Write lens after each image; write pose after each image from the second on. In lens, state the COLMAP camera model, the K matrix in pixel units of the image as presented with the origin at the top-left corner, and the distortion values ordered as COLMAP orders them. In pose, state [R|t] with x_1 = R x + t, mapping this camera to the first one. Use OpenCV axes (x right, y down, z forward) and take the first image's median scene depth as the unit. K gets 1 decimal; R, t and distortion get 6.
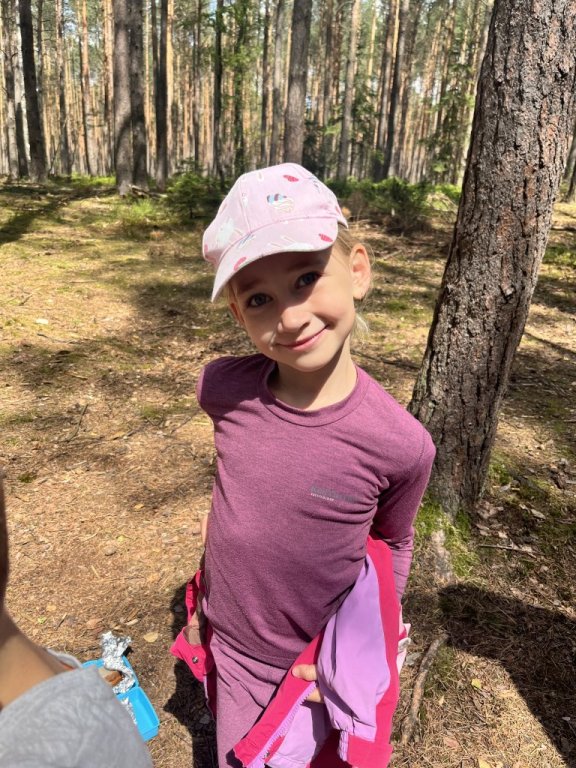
lens RADIAL K [[581.7, 0, 293.1], [0, 581.7, 387.0], [0, 0, 1]] dist [0.047333, -0.082646]
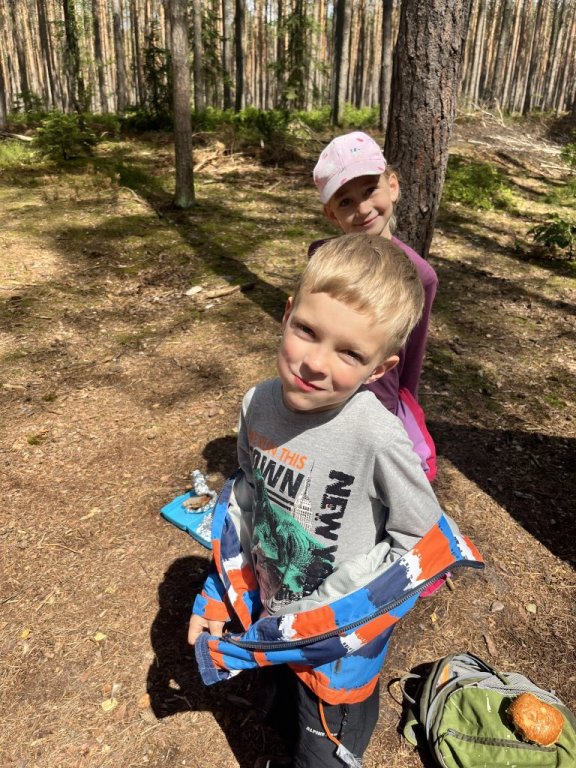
lens RADIAL K [[581.7, 0, 281.6], [0, 581.7, 386.1], [0, 0, 1]] dist [0.047333, -0.082646]
pose [[0.972668, -0.127458, 0.194090, -0.185497], [0.106225, 0.987533, 0.116170, 0.035564], [-0.206477, -0.092378, 0.974081, -0.214816]]
